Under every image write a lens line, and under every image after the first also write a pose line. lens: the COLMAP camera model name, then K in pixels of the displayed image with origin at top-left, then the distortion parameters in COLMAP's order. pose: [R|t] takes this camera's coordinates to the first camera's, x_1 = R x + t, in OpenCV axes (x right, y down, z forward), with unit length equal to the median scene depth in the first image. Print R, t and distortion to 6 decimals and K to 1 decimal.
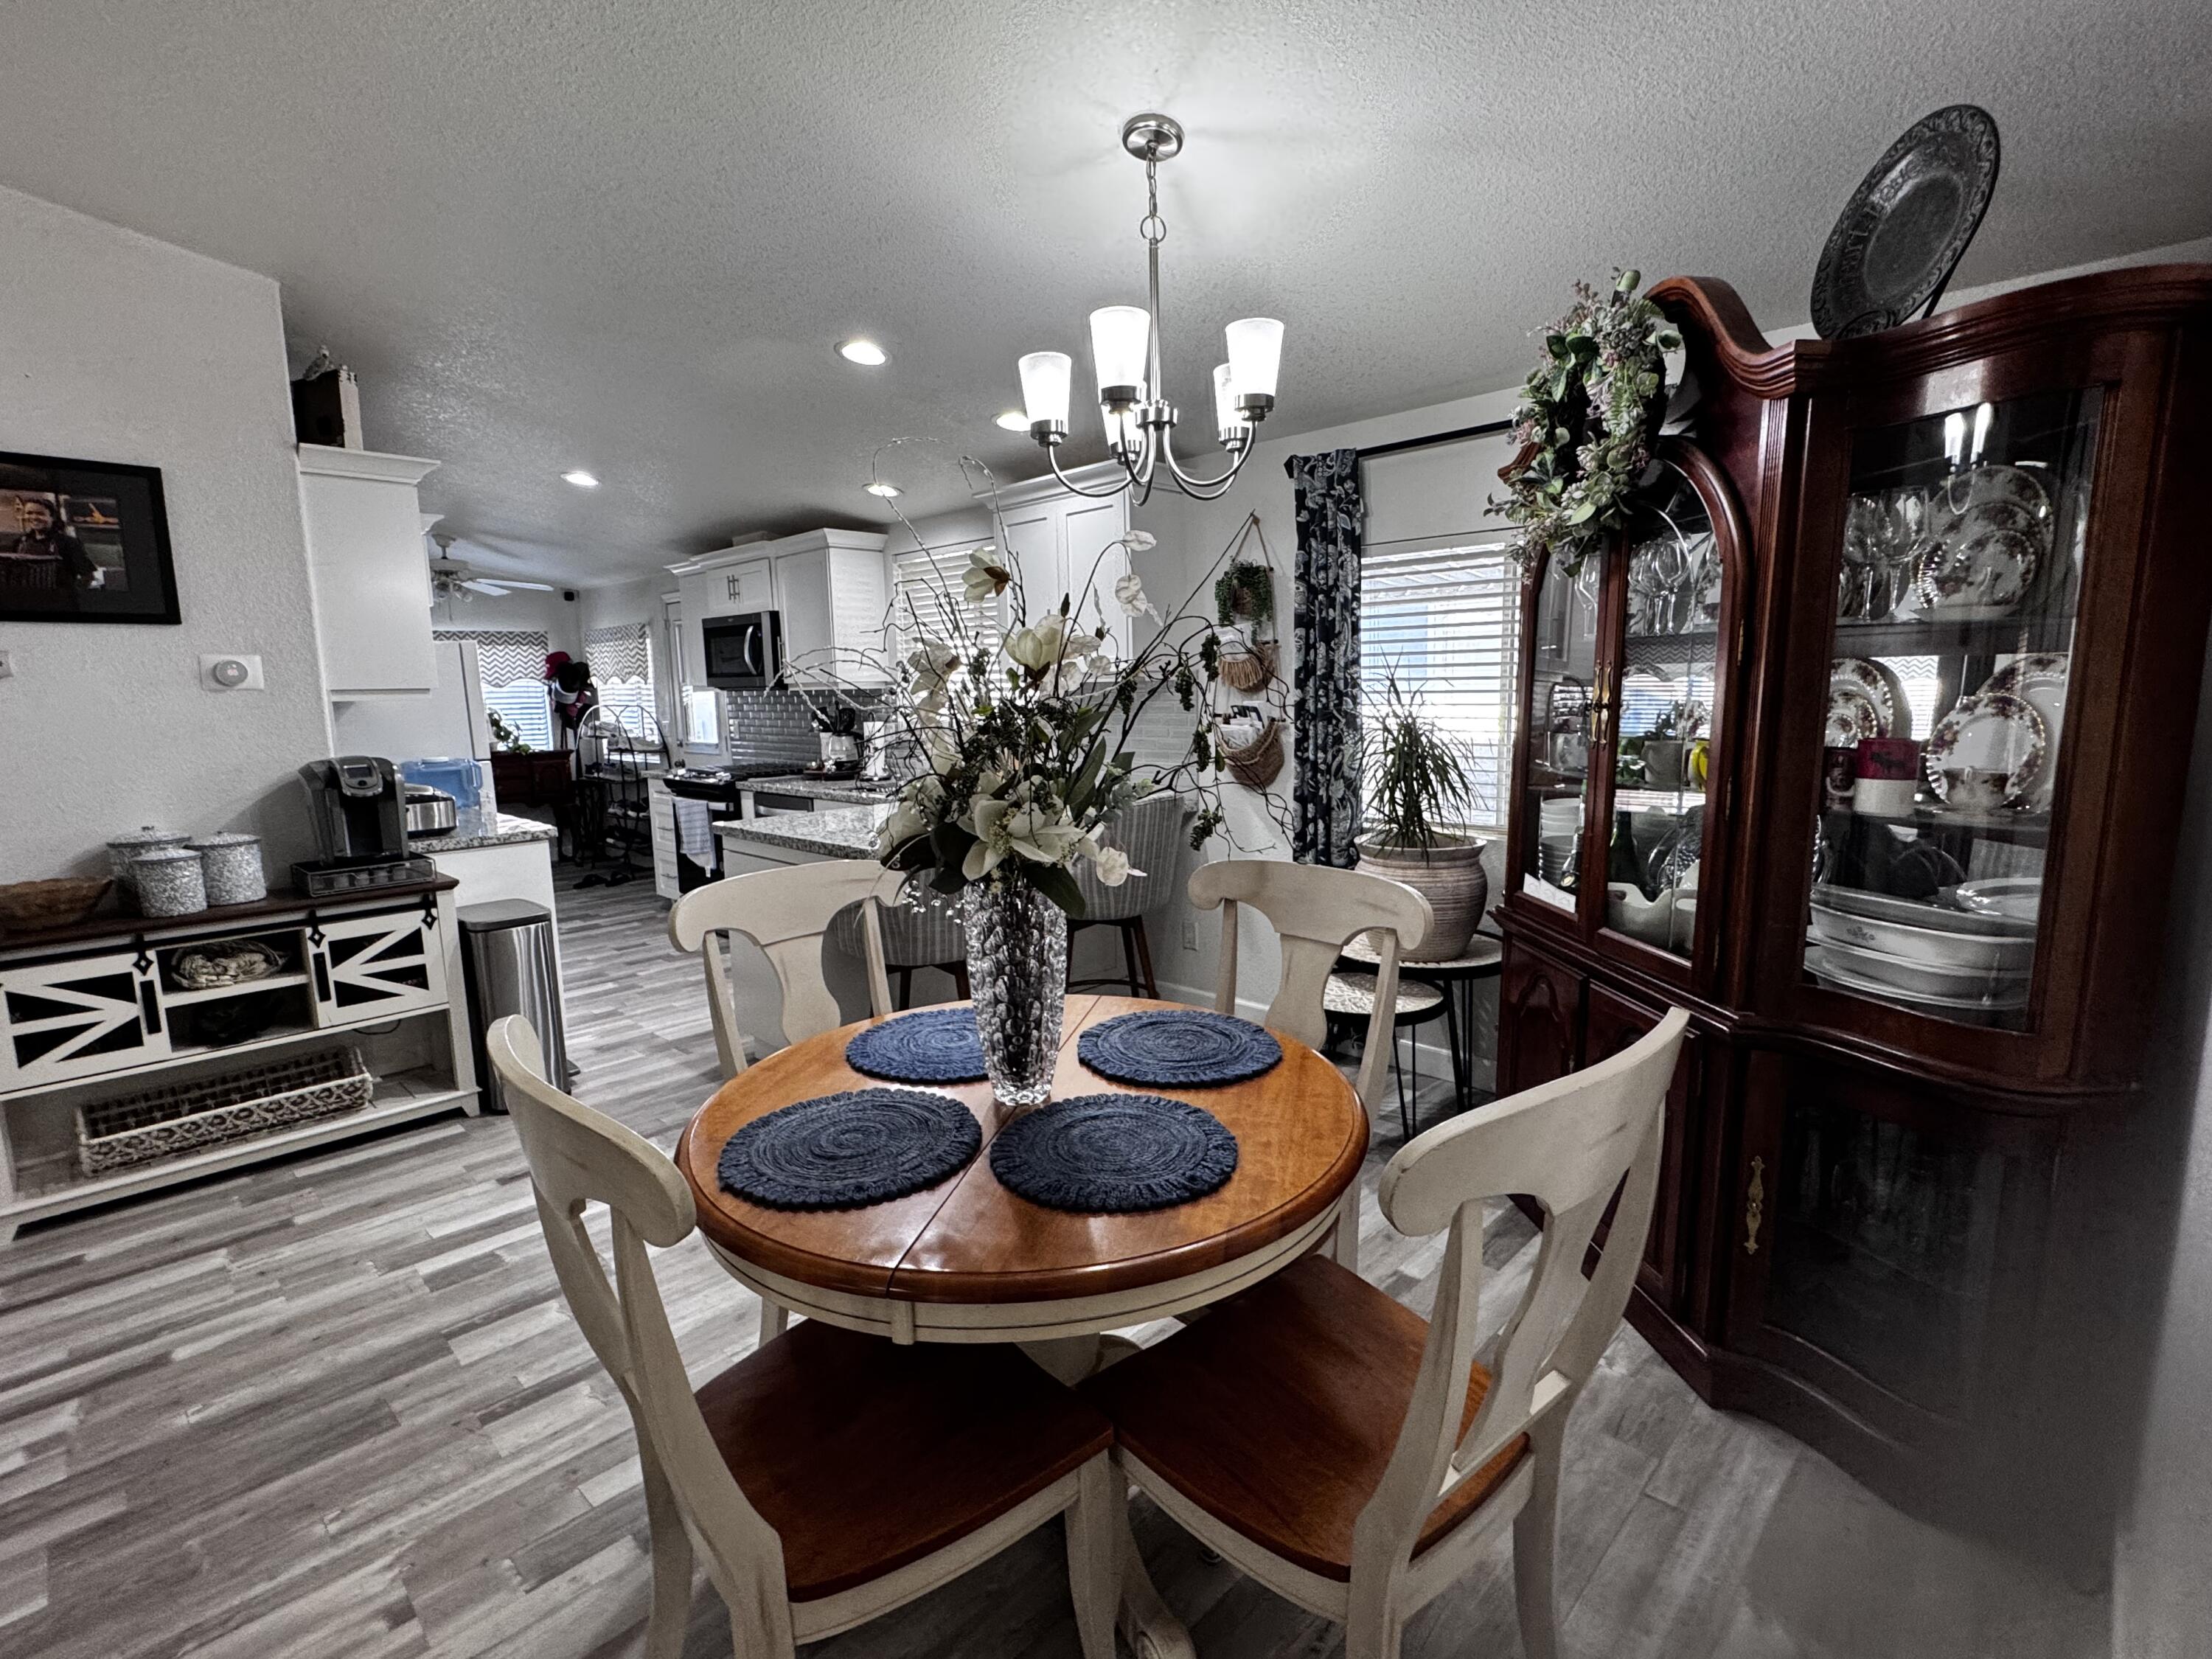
lens RADIAL K [[1037.7, 0, 1101.0], [0, 1037.7, 836.0], [0, 0, 1]] dist [-0.000895, -0.000248]
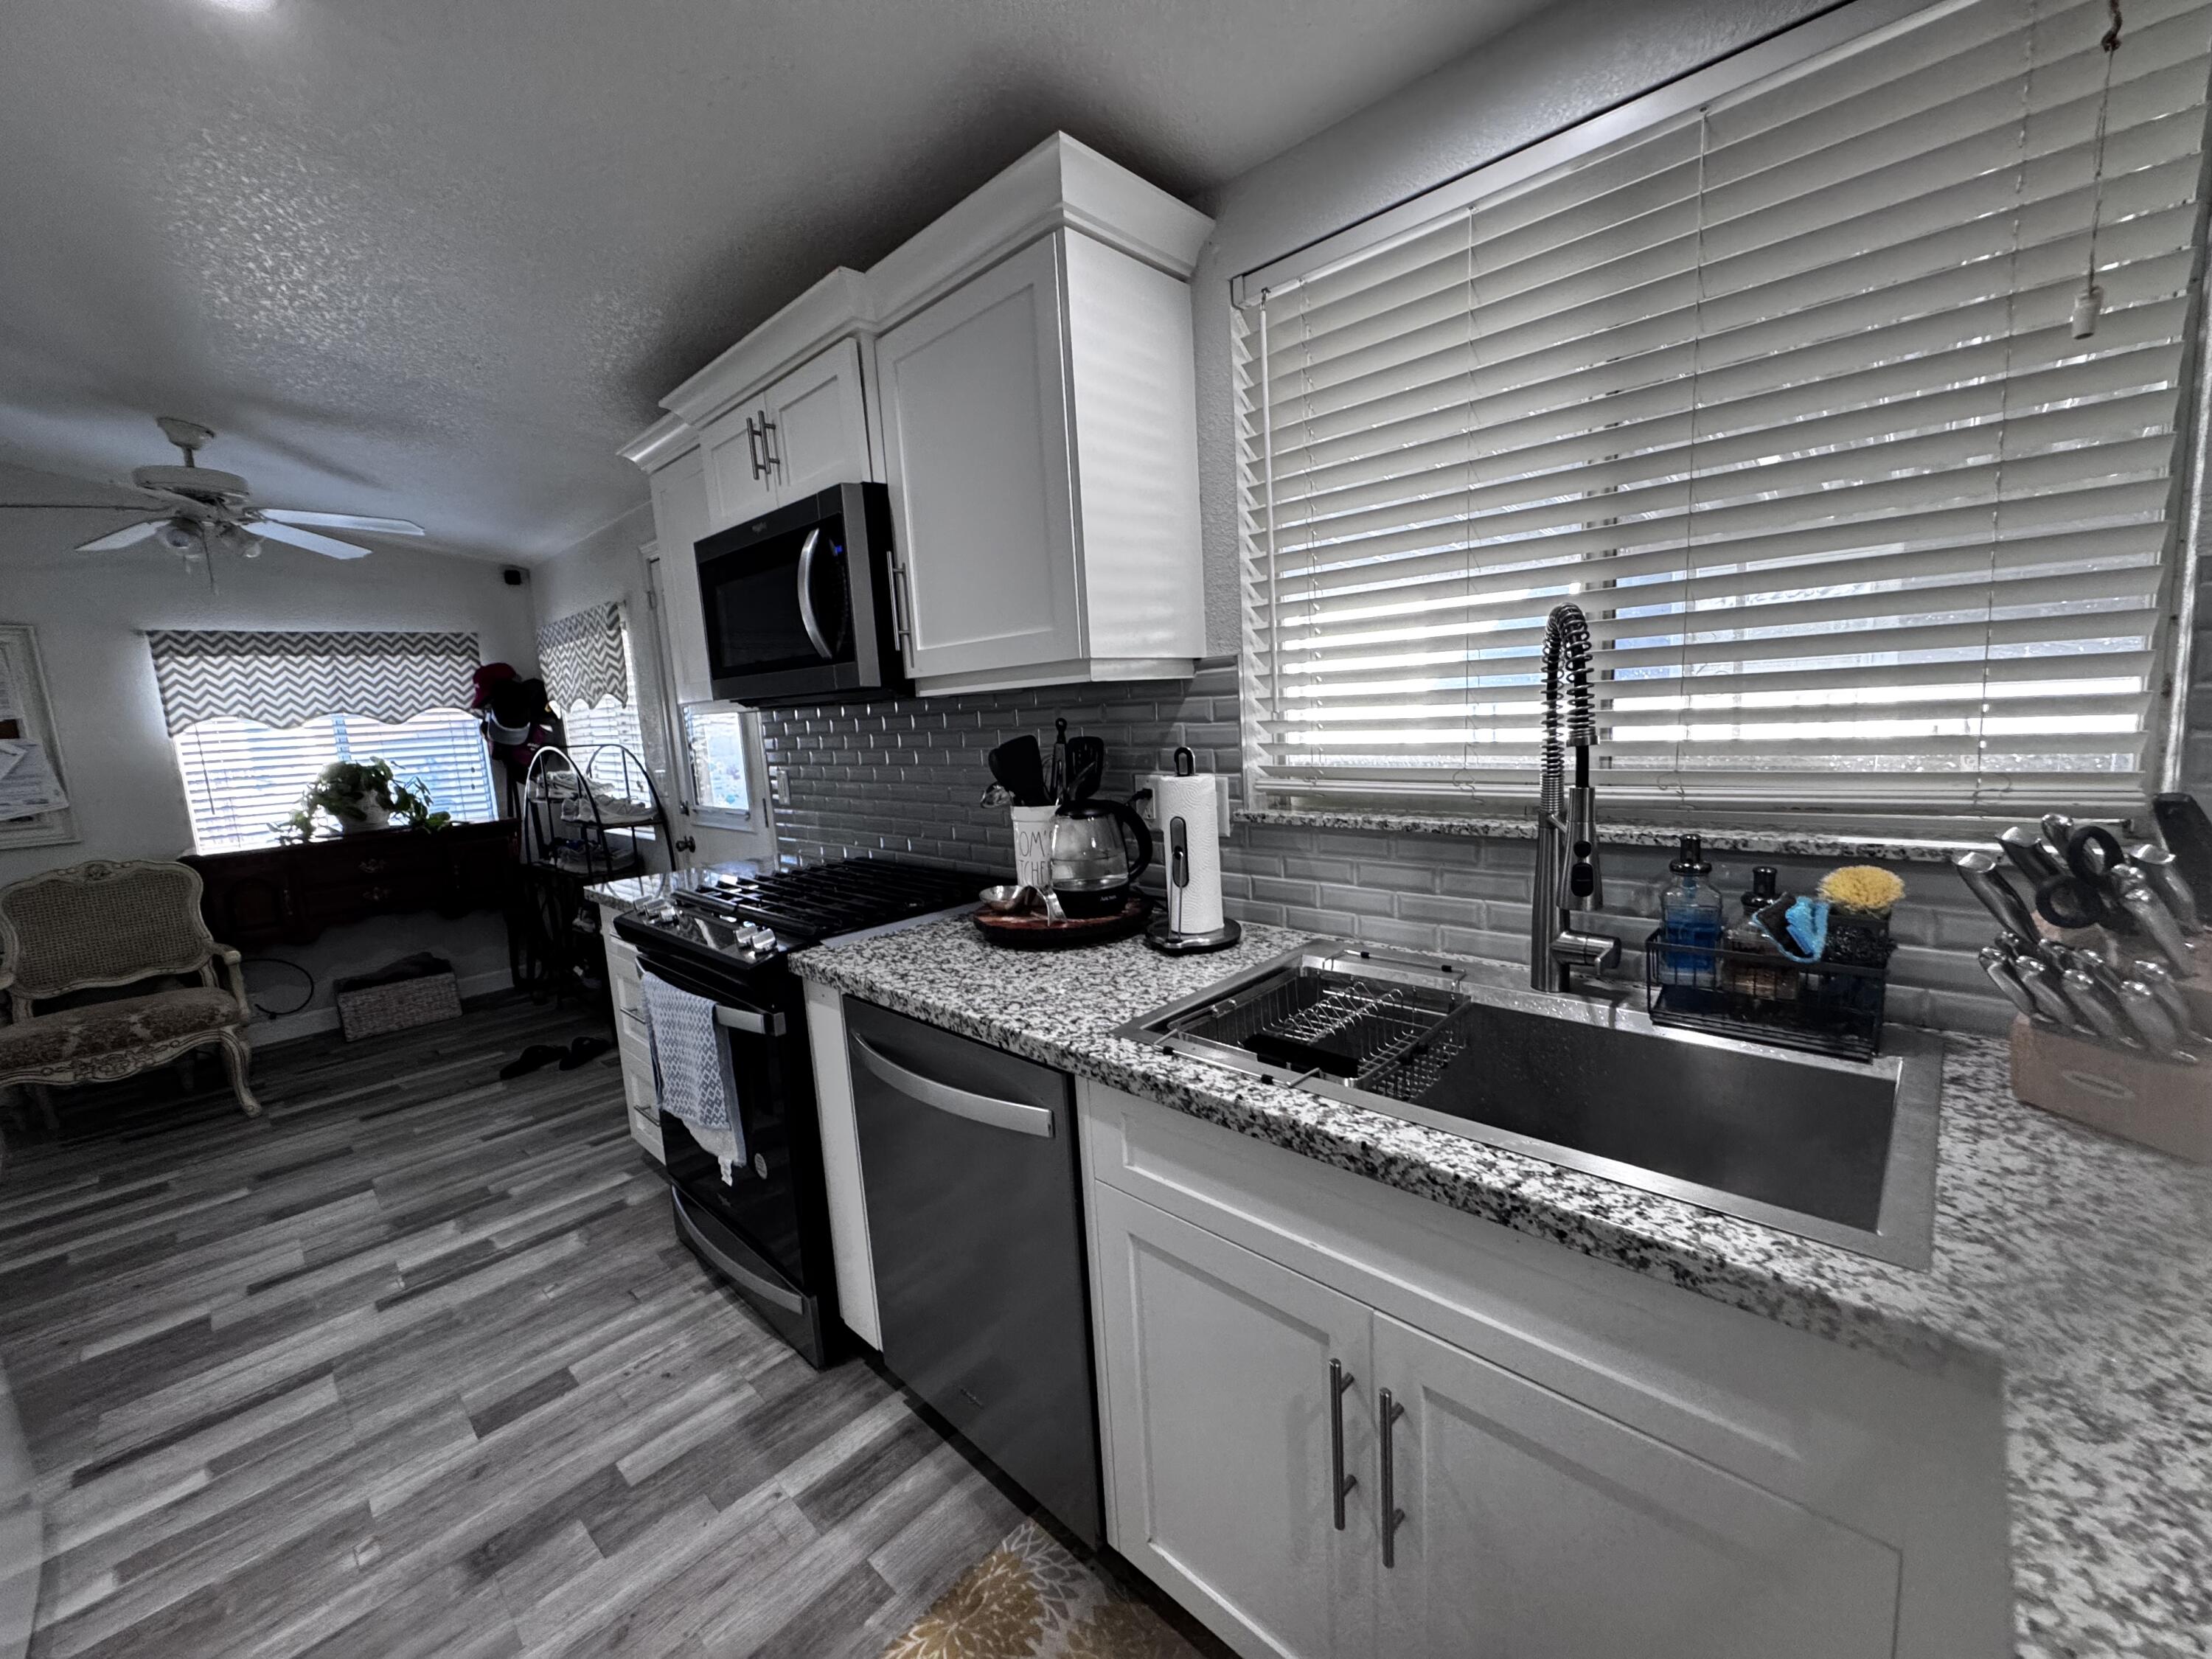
lens RADIAL K [[881.1, 0, 1105.4], [0, 881.1, 827.6], [0, 0, 1]] dist [-0.003169, 0.000200]
pose [[0.999097, -0.040420, 0.013103, -0.371891], [0.040498, 0.999163, -0.005687, -0.136334], [-0.012862, 0.006213, 0.999898, 1.052970]]
